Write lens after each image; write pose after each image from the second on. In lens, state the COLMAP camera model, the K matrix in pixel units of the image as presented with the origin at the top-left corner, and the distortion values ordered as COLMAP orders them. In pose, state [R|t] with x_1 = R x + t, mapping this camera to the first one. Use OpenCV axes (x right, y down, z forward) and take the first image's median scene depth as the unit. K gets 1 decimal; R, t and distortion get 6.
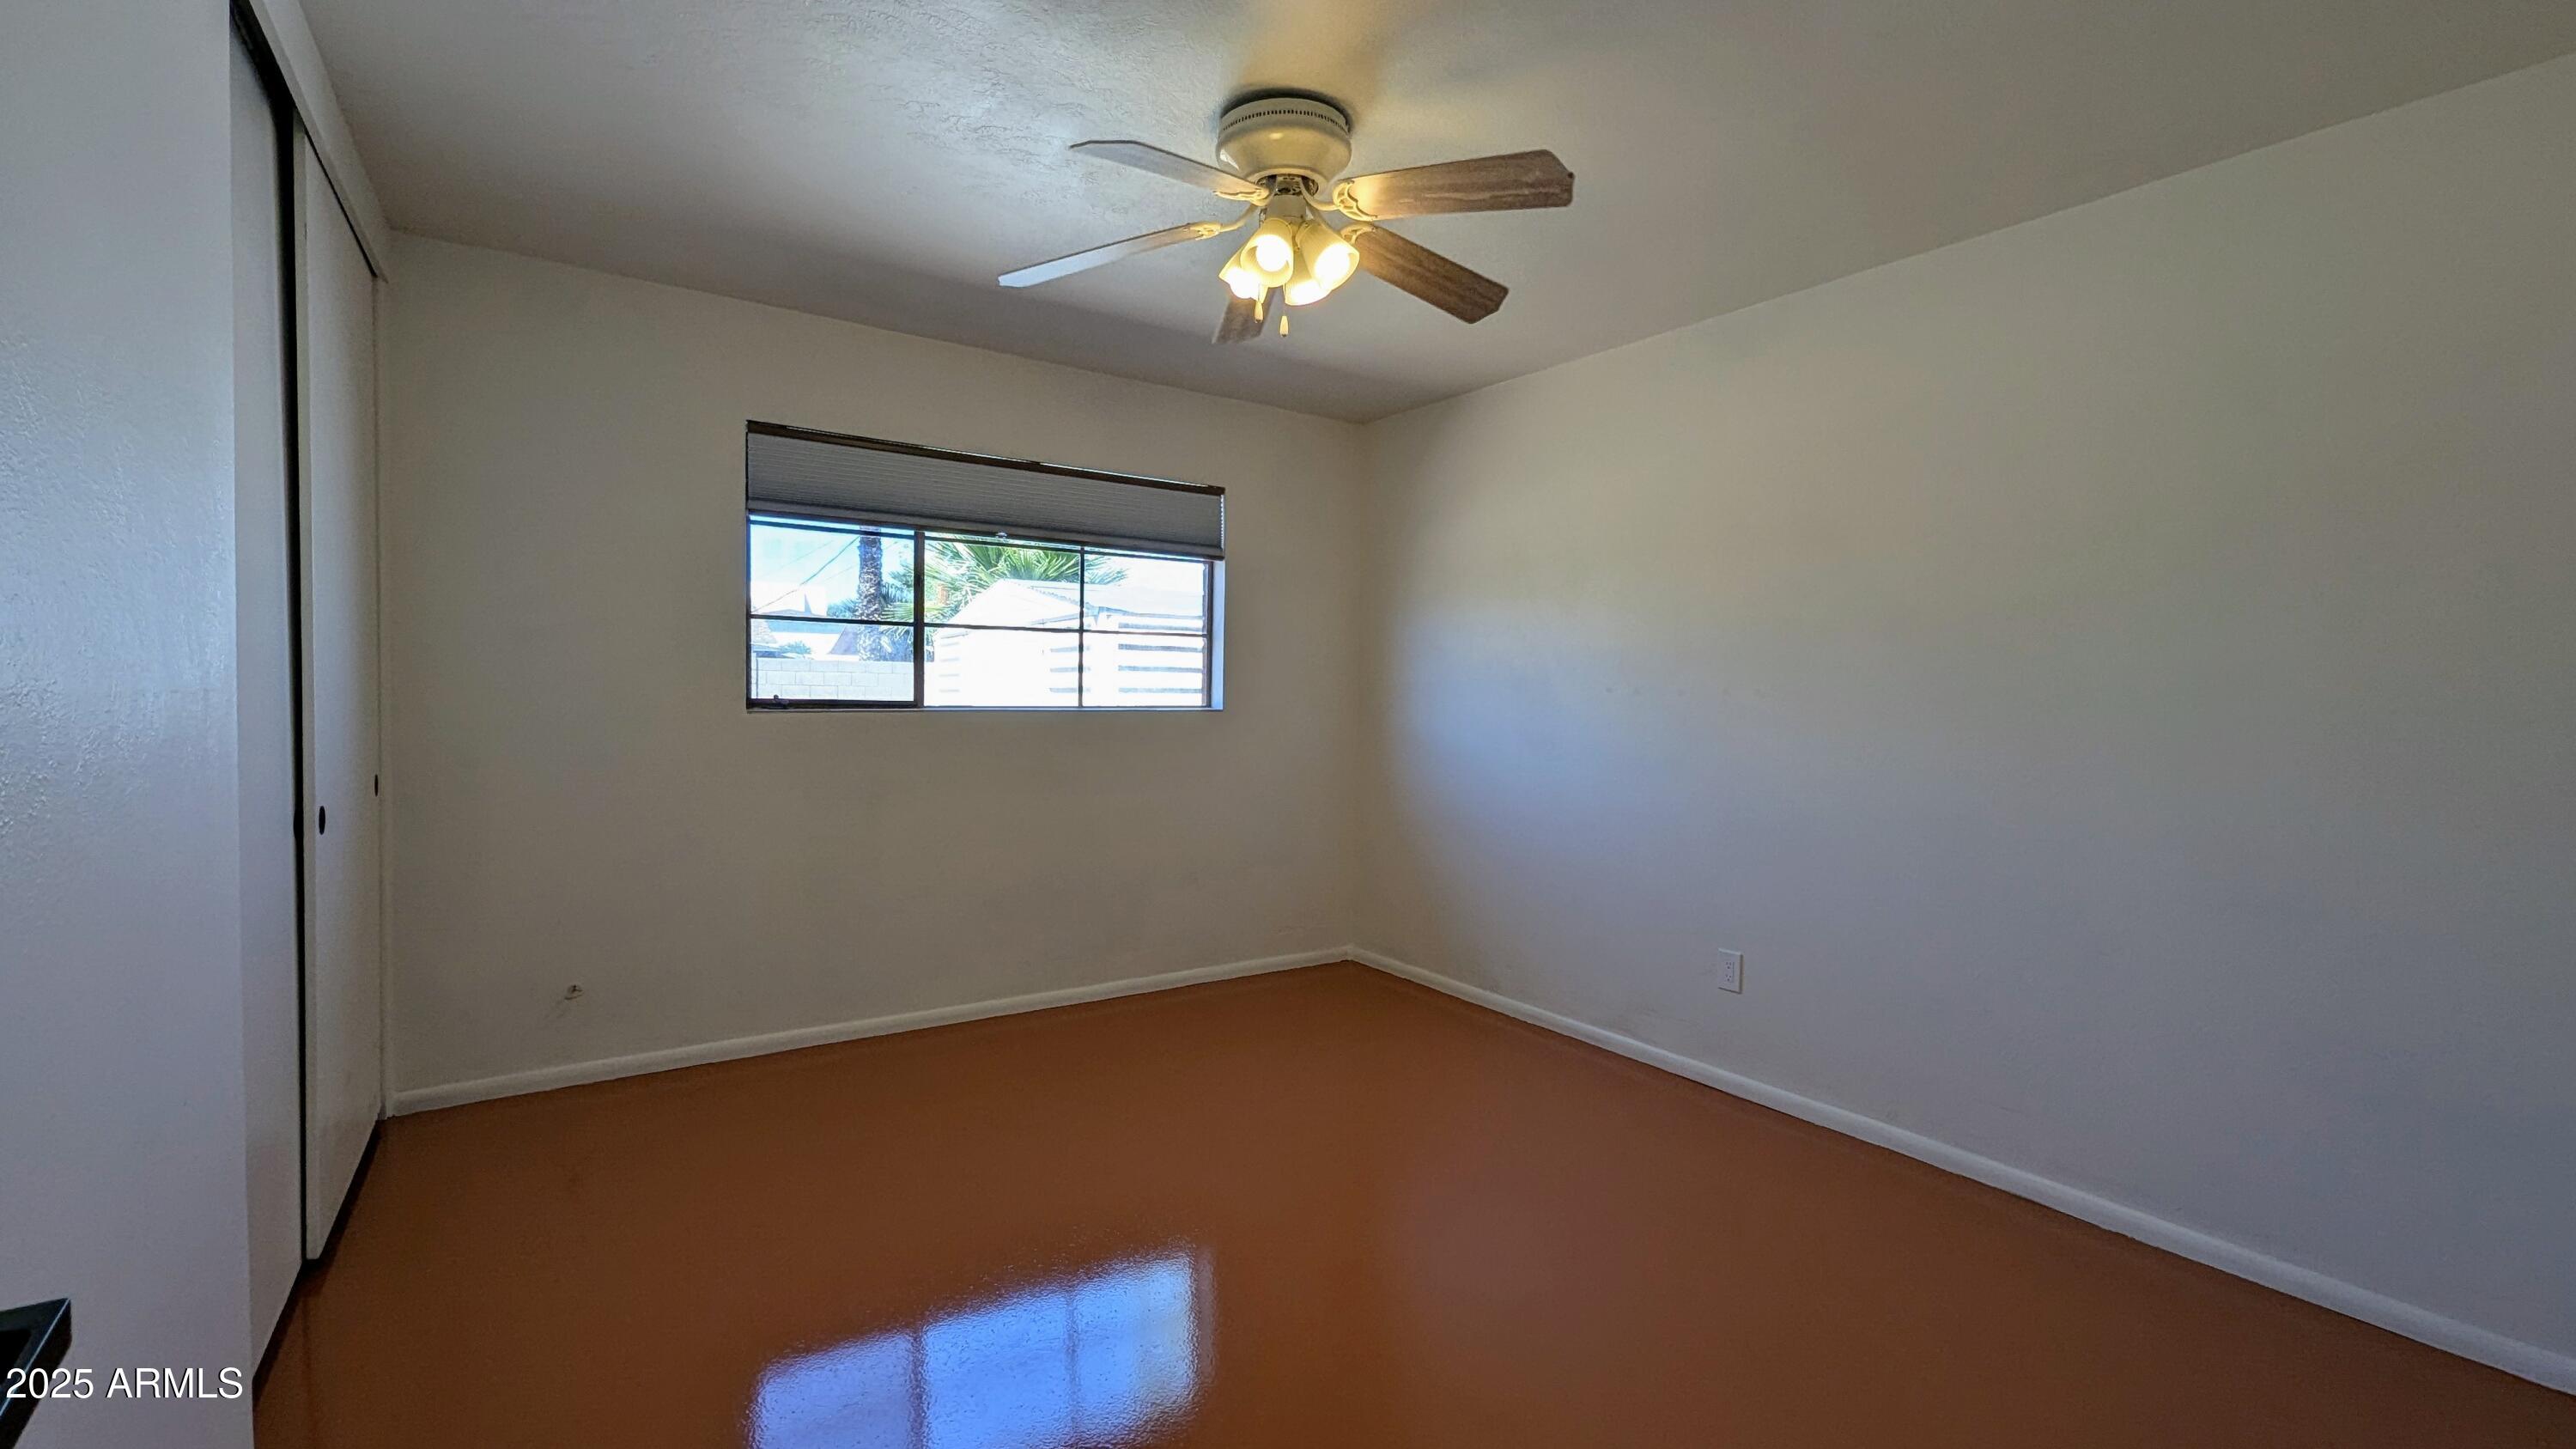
lens RADIAL K [[1066.8, 0, 1301.9], [0, 1066.8, 730.2], [0, 0, 1]] dist [0.001767, 0.000455]
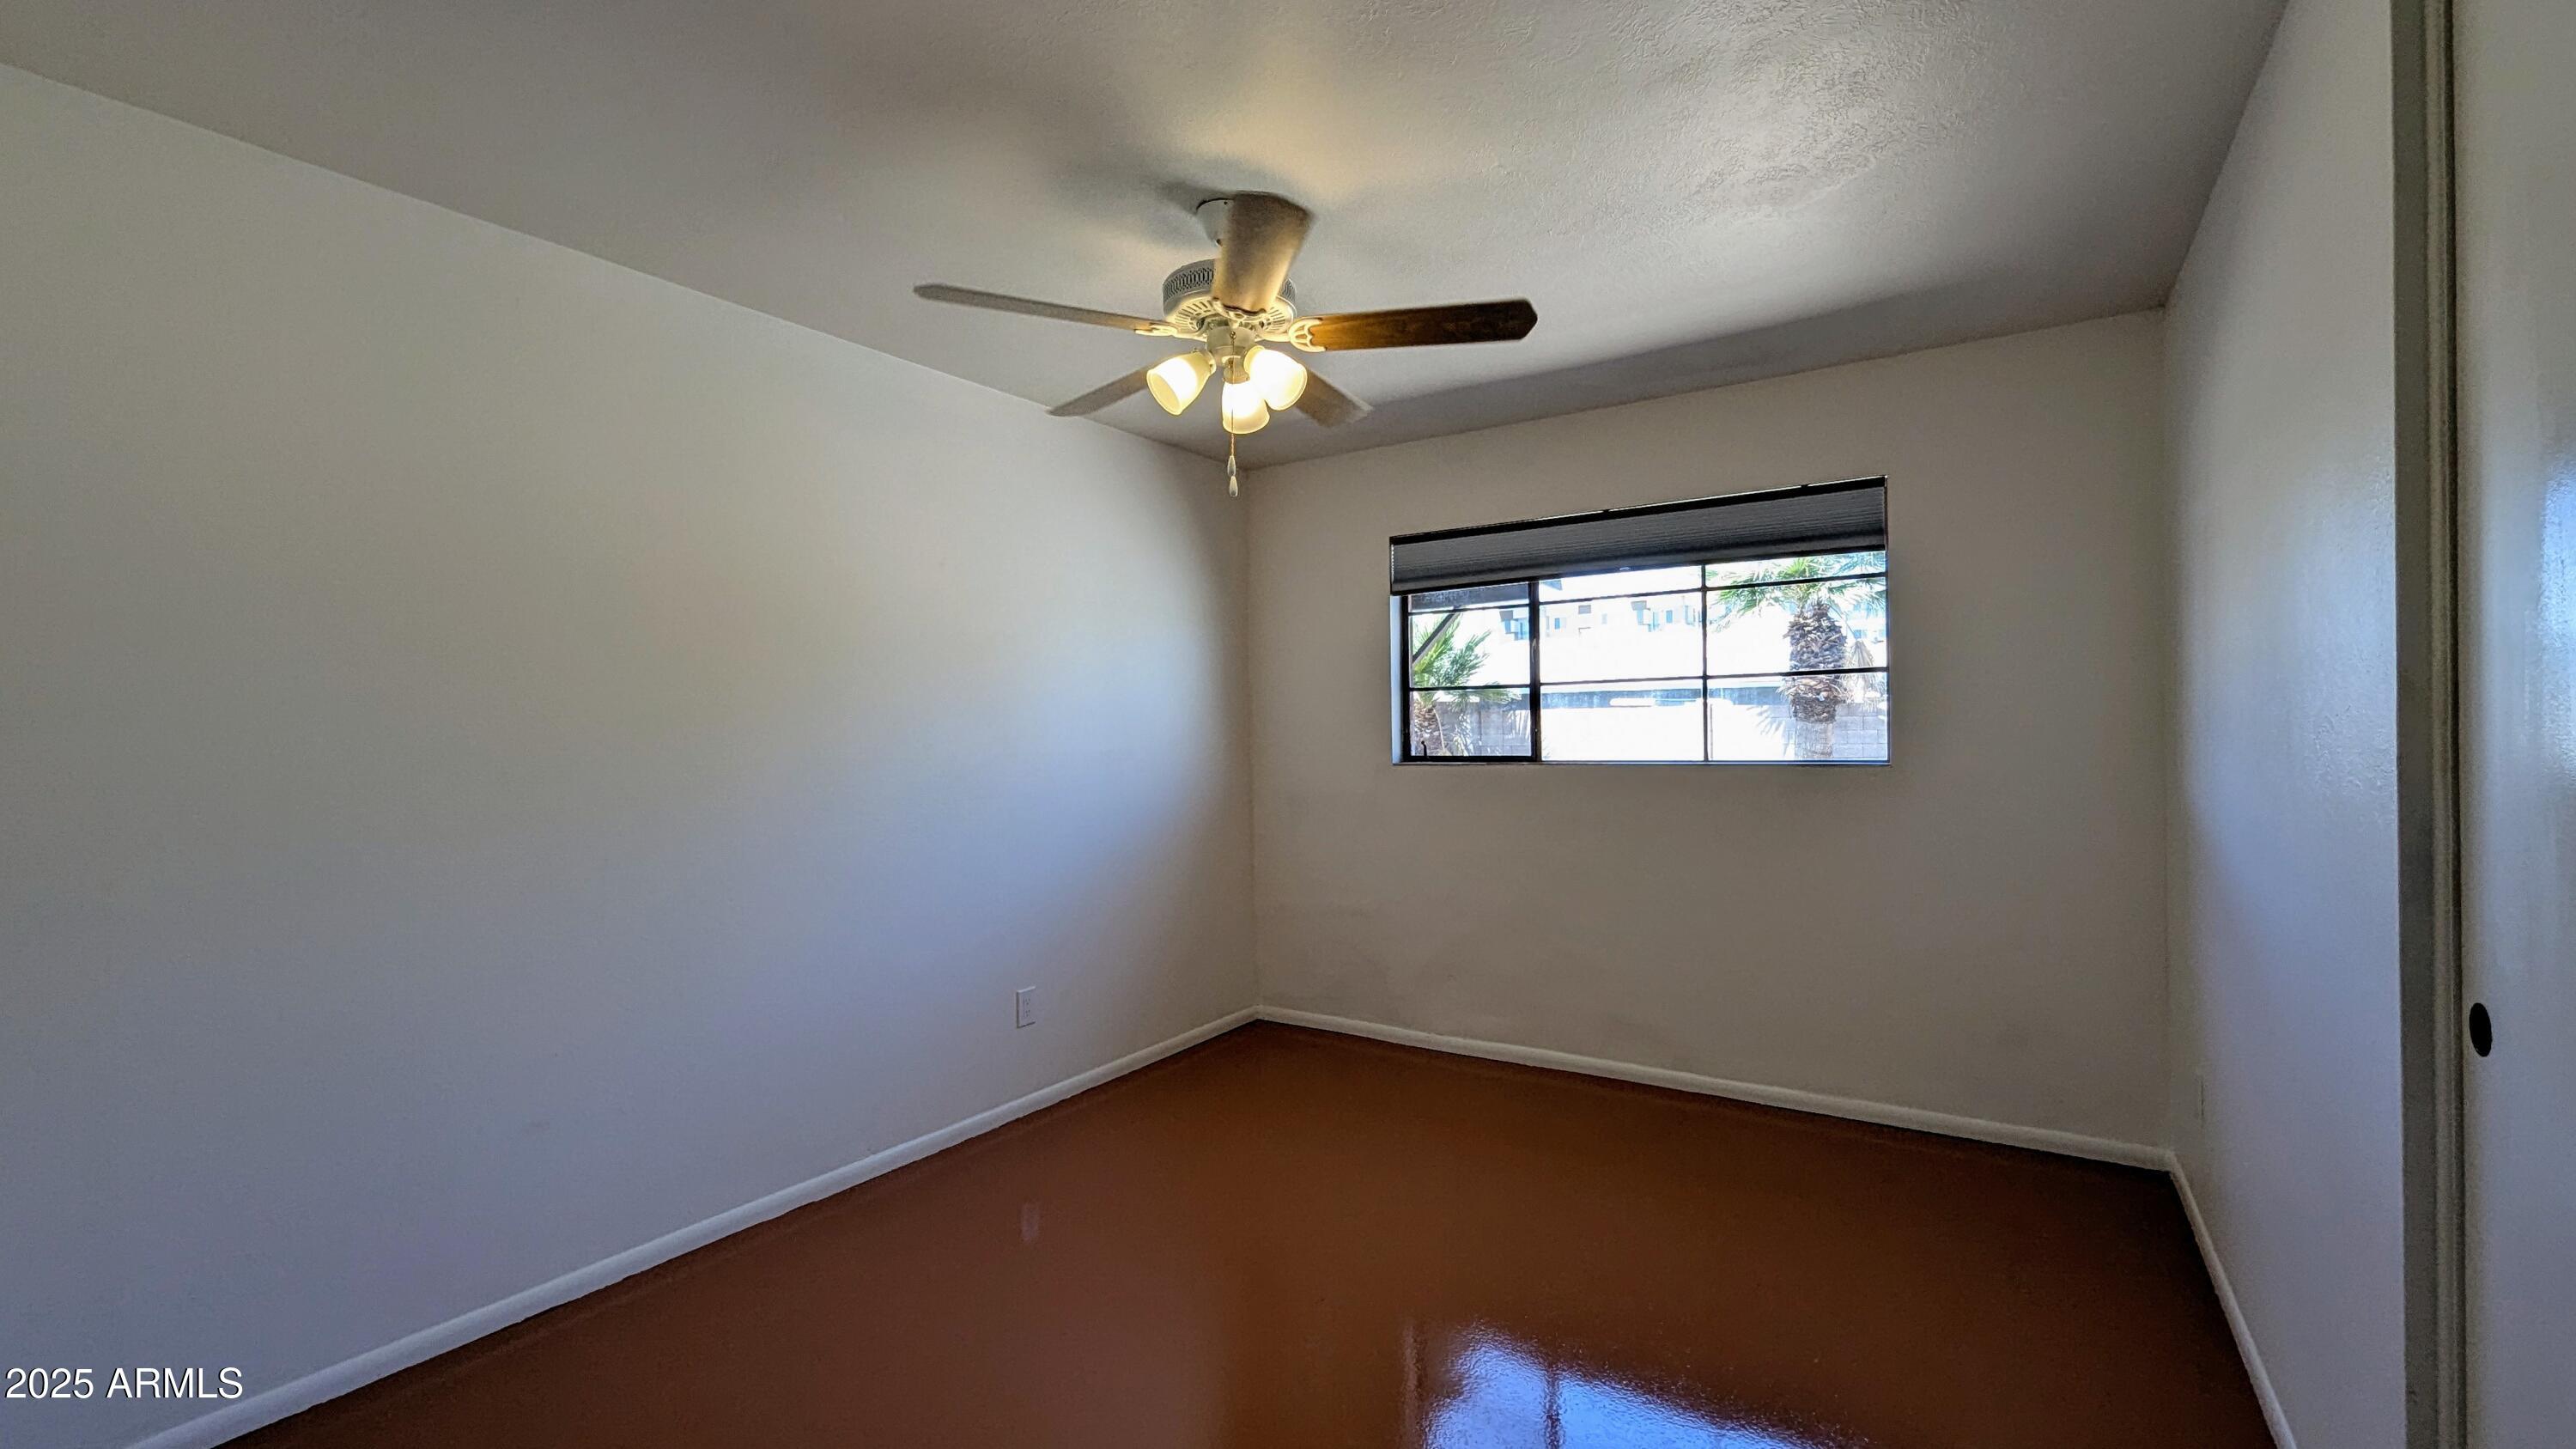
lens RADIAL K [[1066.8, 0, 1301.9], [0, 1066.8, 730.2], [0, 0, 1]] dist [0.001767, 0.000455]
pose [[0.376288, -0.030783, -0.925991, 0.525314], [-0.019296, 0.998971, -0.041050, -0.004181], [0.926302, 0.033315, 0.375307, 0.366533]]
